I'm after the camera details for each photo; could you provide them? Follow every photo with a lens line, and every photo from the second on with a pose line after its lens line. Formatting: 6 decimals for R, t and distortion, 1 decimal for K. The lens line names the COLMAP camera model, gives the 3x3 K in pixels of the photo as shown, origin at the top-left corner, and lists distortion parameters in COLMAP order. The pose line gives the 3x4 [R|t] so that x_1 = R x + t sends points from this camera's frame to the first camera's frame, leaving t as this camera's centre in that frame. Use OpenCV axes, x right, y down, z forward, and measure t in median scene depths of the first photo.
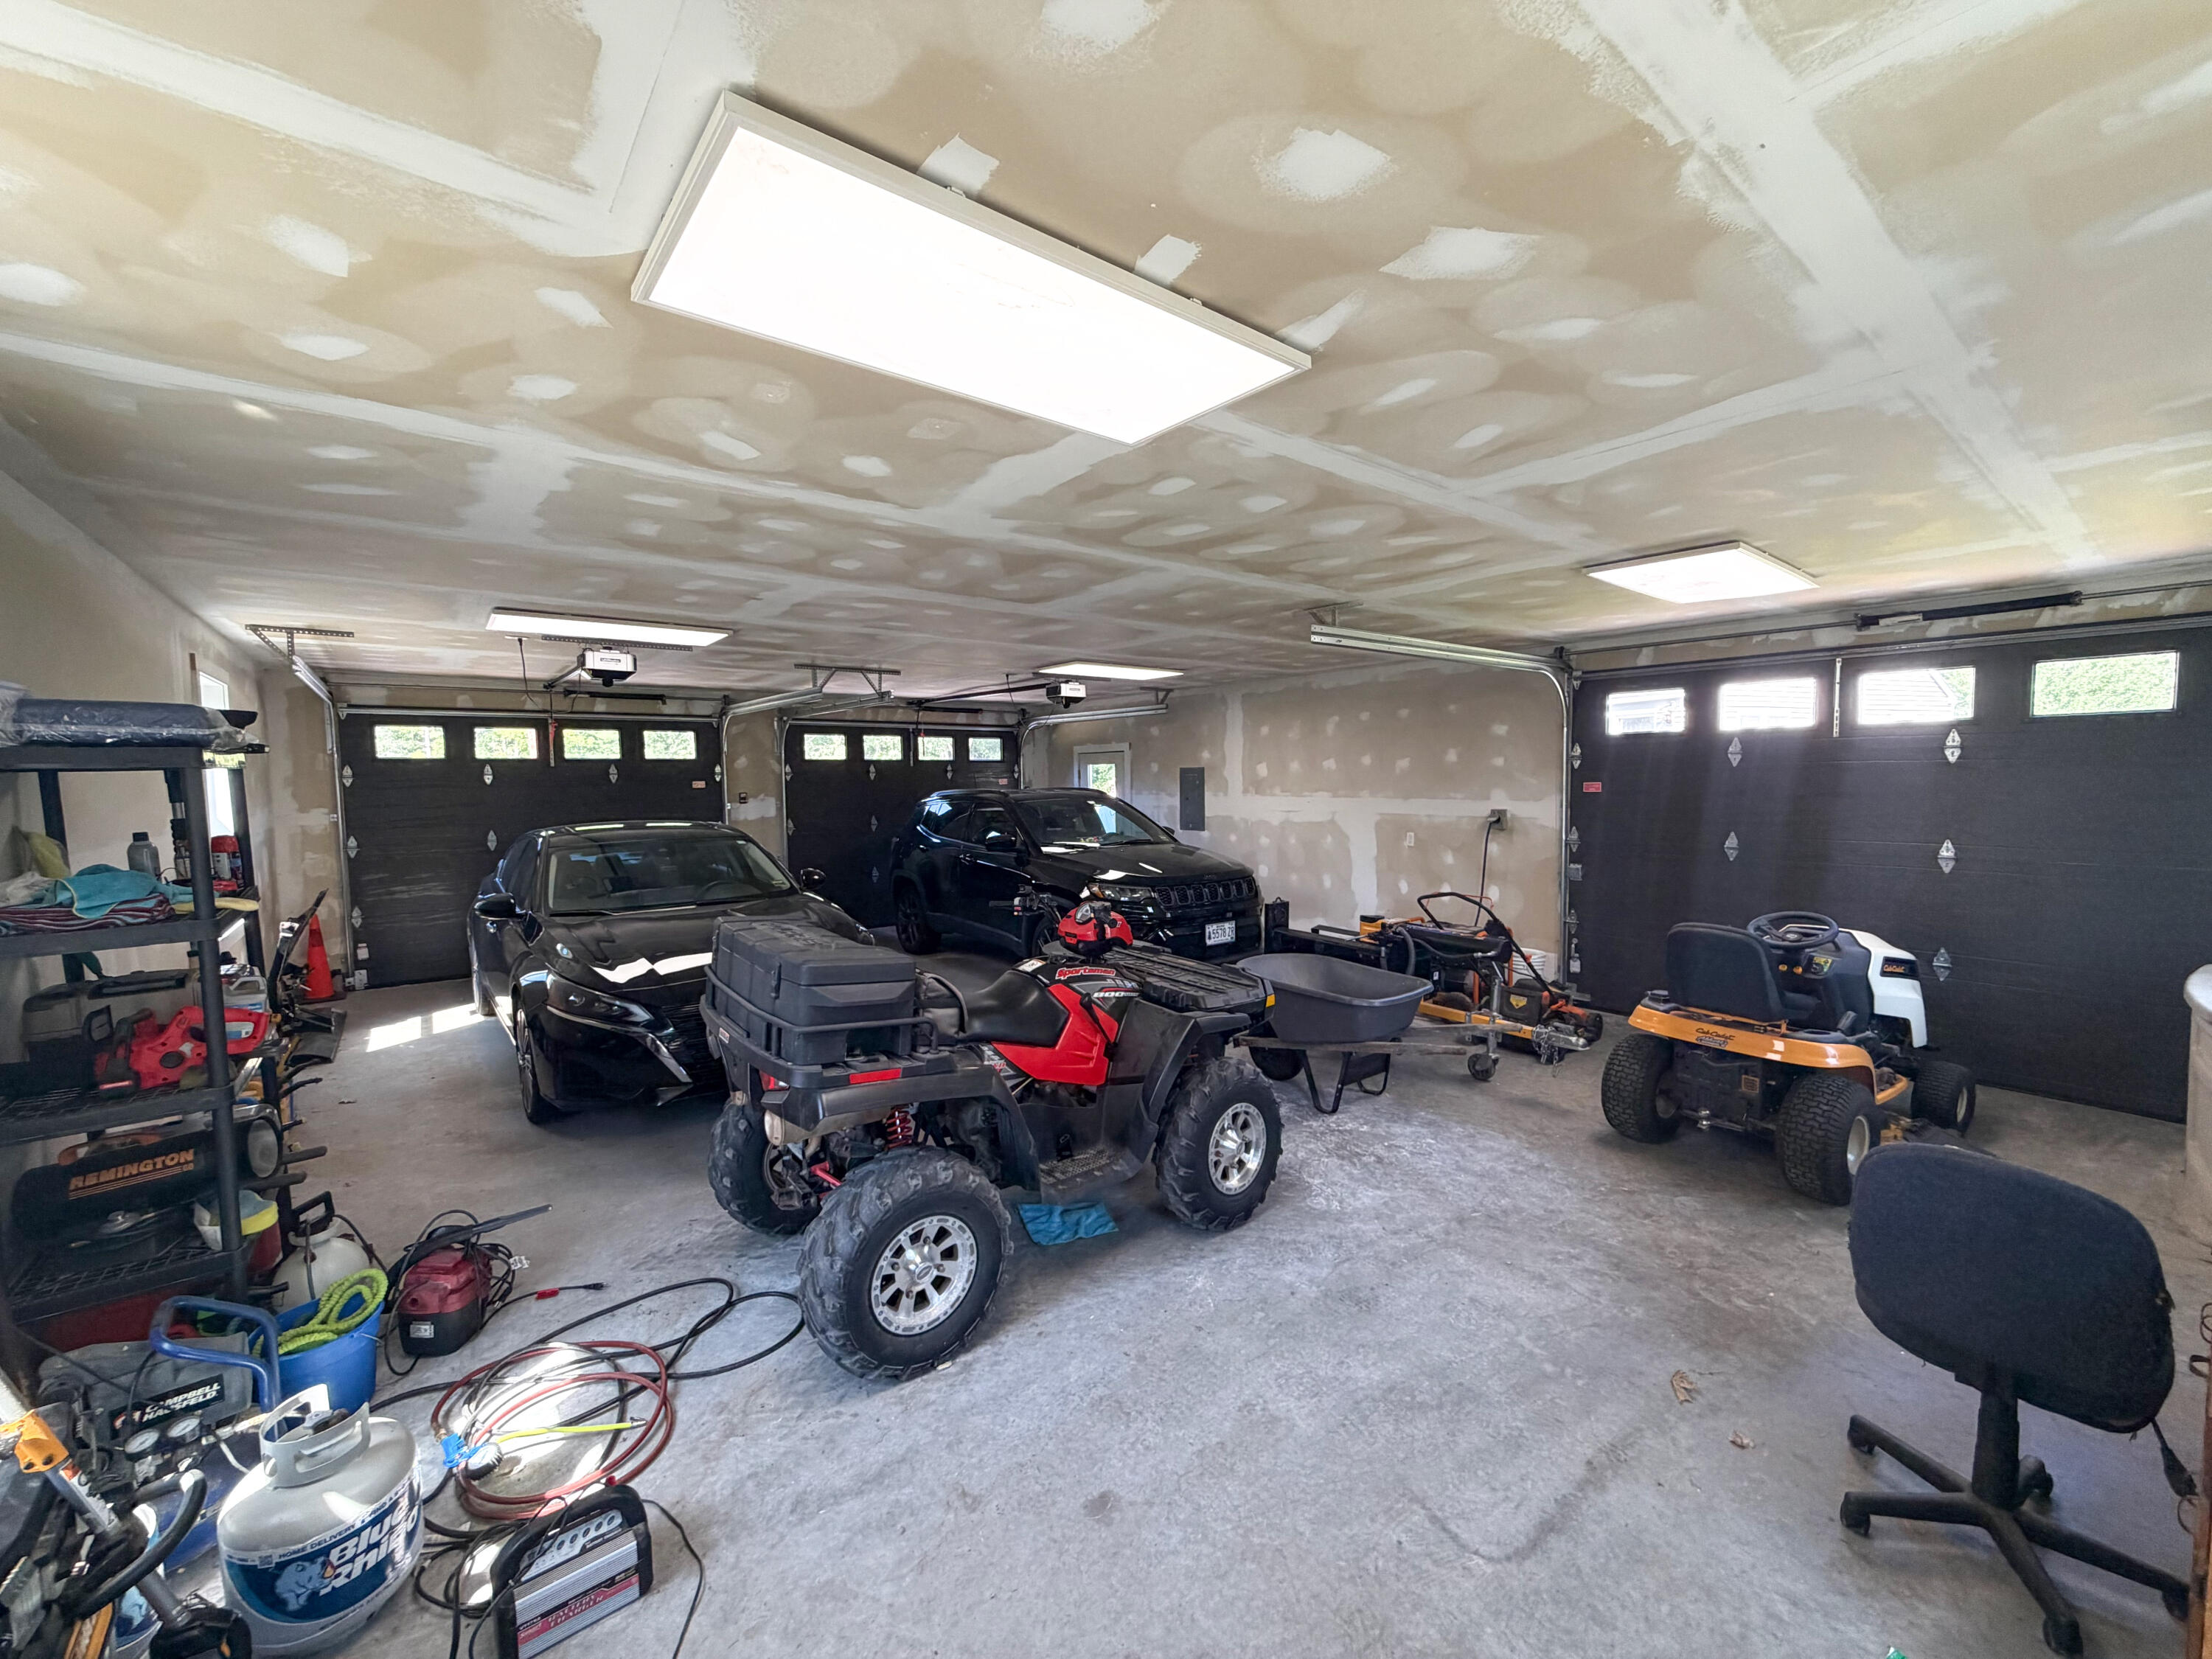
lens RADIAL K [[881.2, 0, 1106.1], [0, 881.2, 832.9], [0, 0, 1]] dist [0.000838, -0.000319]
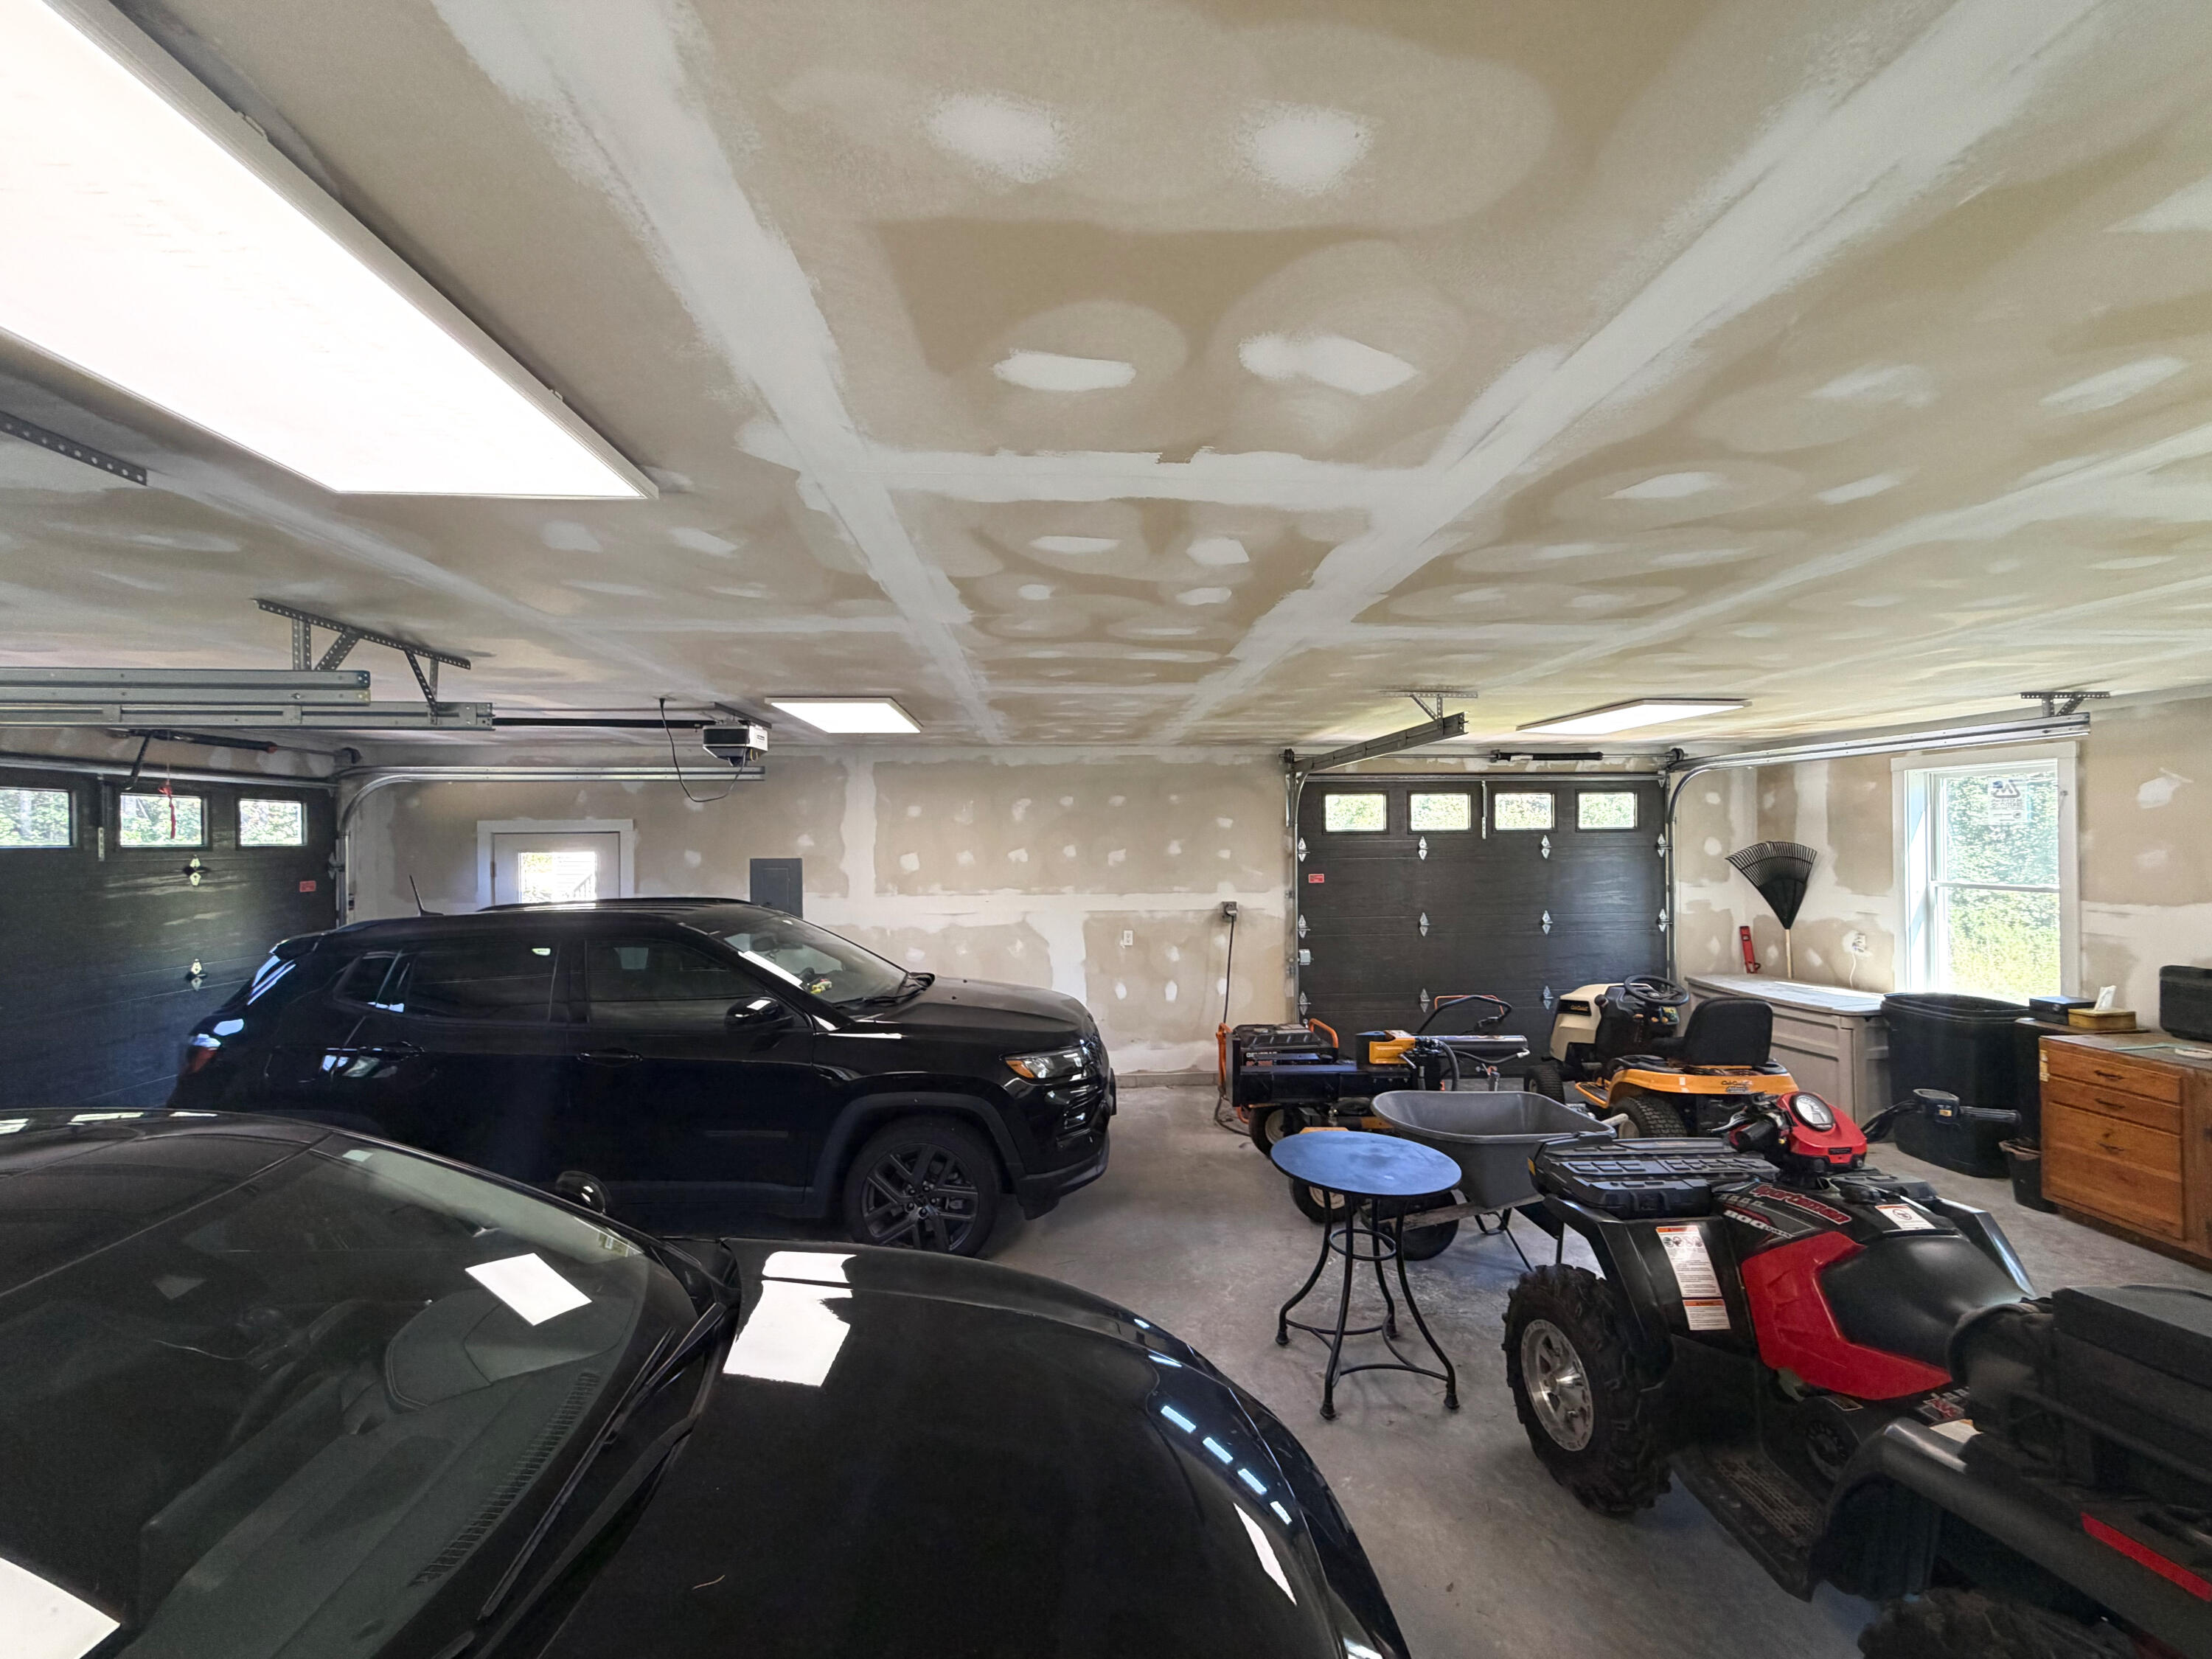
lens RADIAL K [[885.8, 0, 1106.5], [0, 885.8, 833.1], [0, 0, 1]] dist [0.002070, 0.000124]
pose [[0.563061, 0.012086, 0.826327, -0.435842], [0.057064, 0.996938, -0.053465, -0.054430], [-0.824443, 0.077258, 0.560647, 0.502456]]
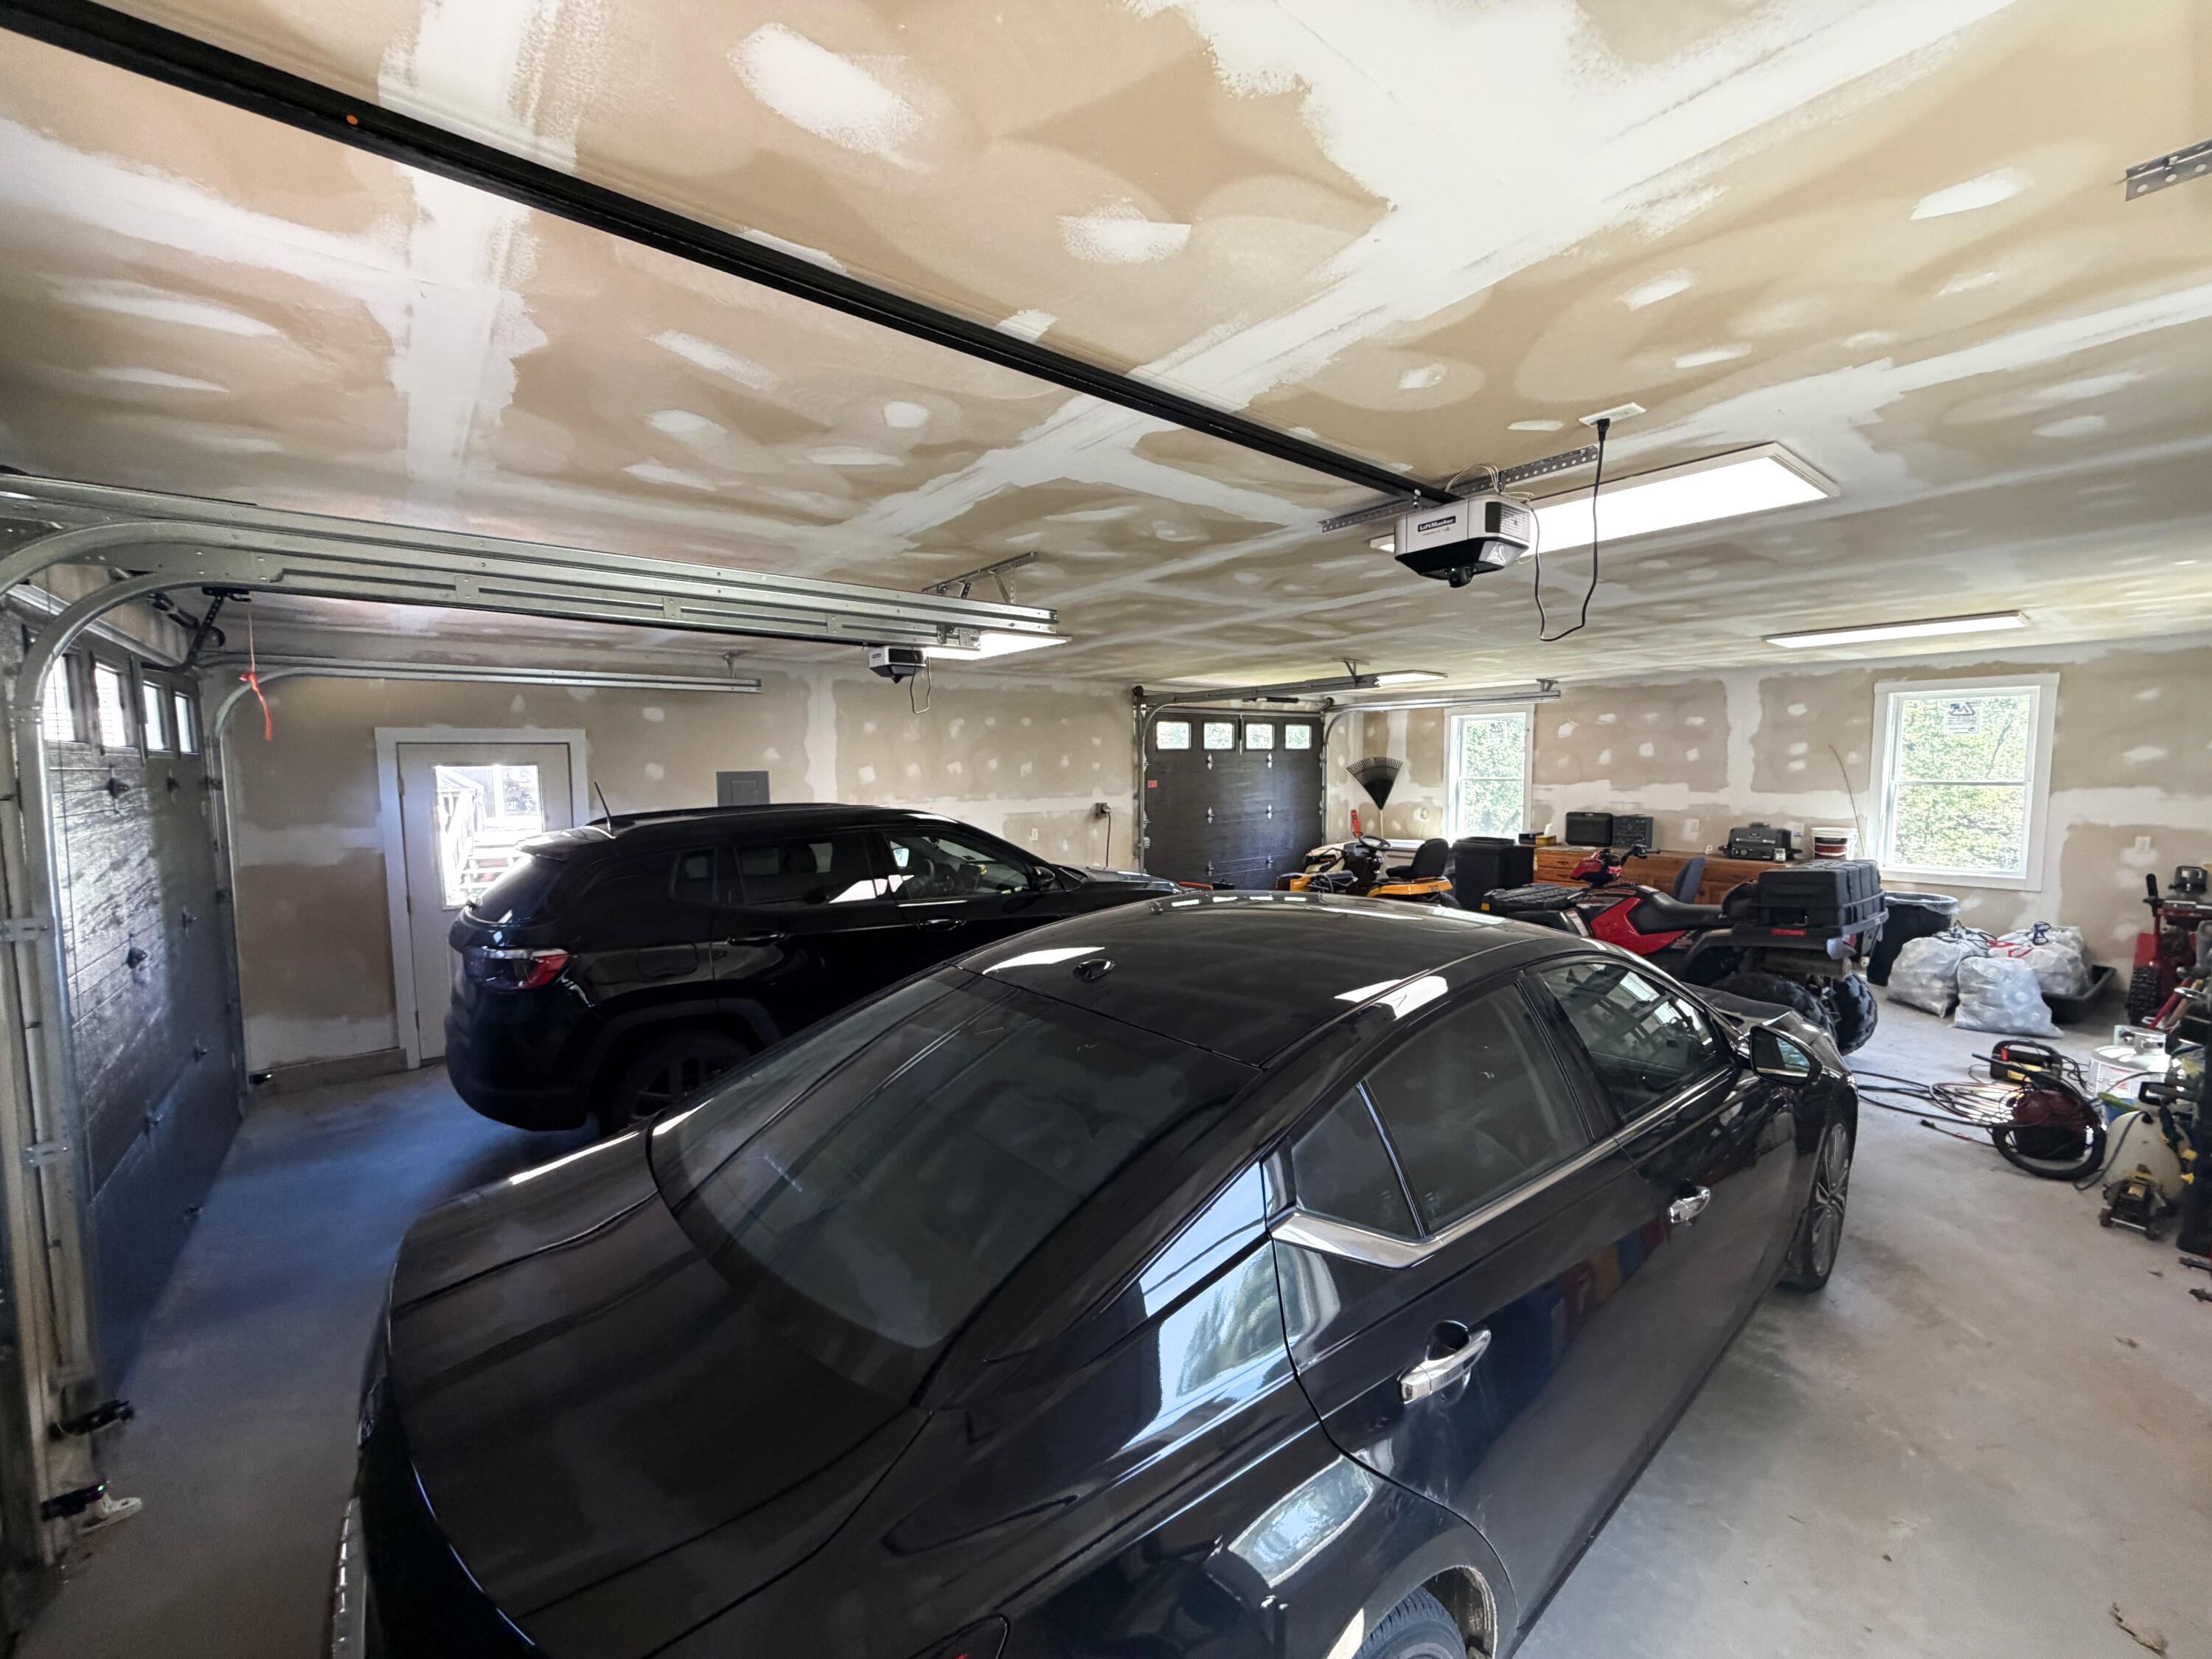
lens RADIAL K [[881.2, 0, 1106.1], [0, 881.2, 832.9], [0, 0, 1]] dist [0.000838, -0.000319]
pose [[-0.013251, -0.065840, 0.997742, -0.794414], [0.079640, 0.994590, 0.066690, -0.063999], [-0.996736, 0.080344, -0.007936, 0.932643]]
